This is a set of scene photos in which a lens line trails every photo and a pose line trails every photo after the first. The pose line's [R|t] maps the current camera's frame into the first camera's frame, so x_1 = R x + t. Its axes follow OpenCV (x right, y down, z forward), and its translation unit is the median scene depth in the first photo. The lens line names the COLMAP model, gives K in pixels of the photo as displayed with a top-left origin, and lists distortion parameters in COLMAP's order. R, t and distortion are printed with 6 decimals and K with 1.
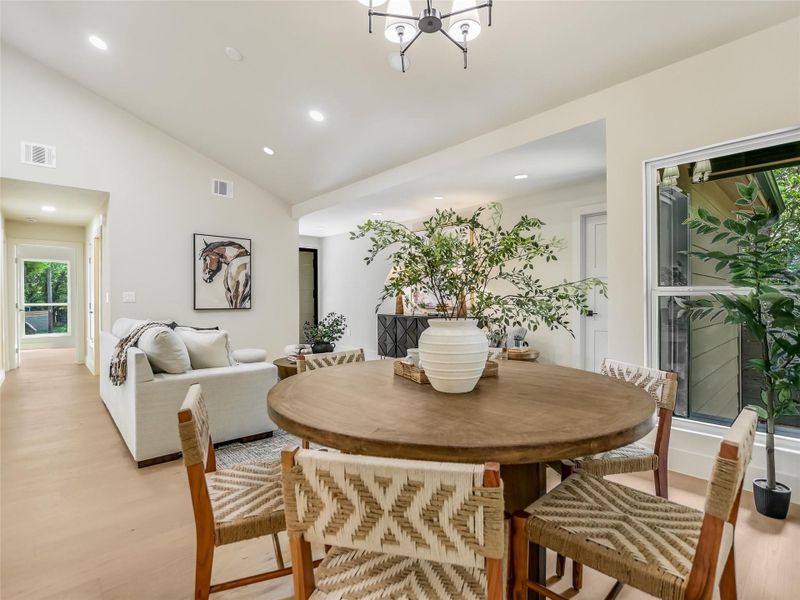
lens RADIAL K [[395.2, 0, 400.0], [0, 395.2, 300.0], [0, 0, 1]] dist [-0.017434, -0.000261]
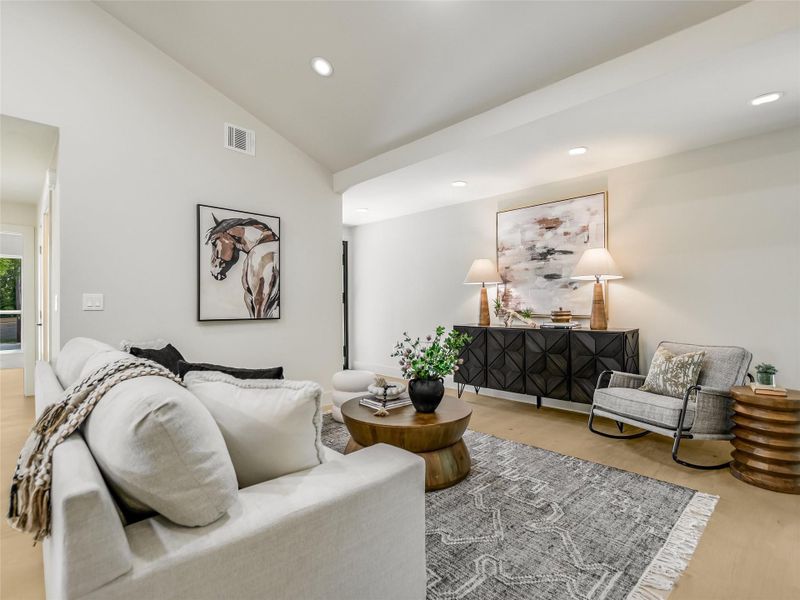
lens RADIAL K [[400.8, 0, 400.8], [0, 400.8, 304.4], [0, 0, 1]] dist [-0.010316, 0.000208]
pose [[0.999645, -0.001224, 0.026610, -0.196051], [0.001323, 0.999992, -0.003690, -0.000136], [-0.026605, 0.003723, 0.999639, 0.314453]]
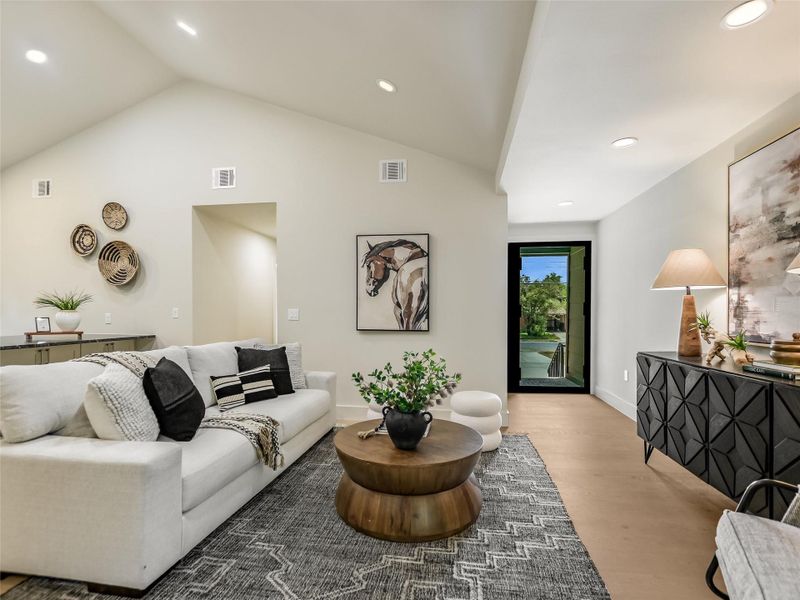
lens RADIAL K [[399.8, 0, 398.6], [0, 399.8, 315.0], [0, 0, 1]] dist [-0.011935, 0.000112]
pose [[0.625042, 0.011280, -0.780510, 0.158869], [-0.009720, 0.999931, 0.006667, -0.011940], [0.780531, 0.003420, 0.625108, 0.530539]]
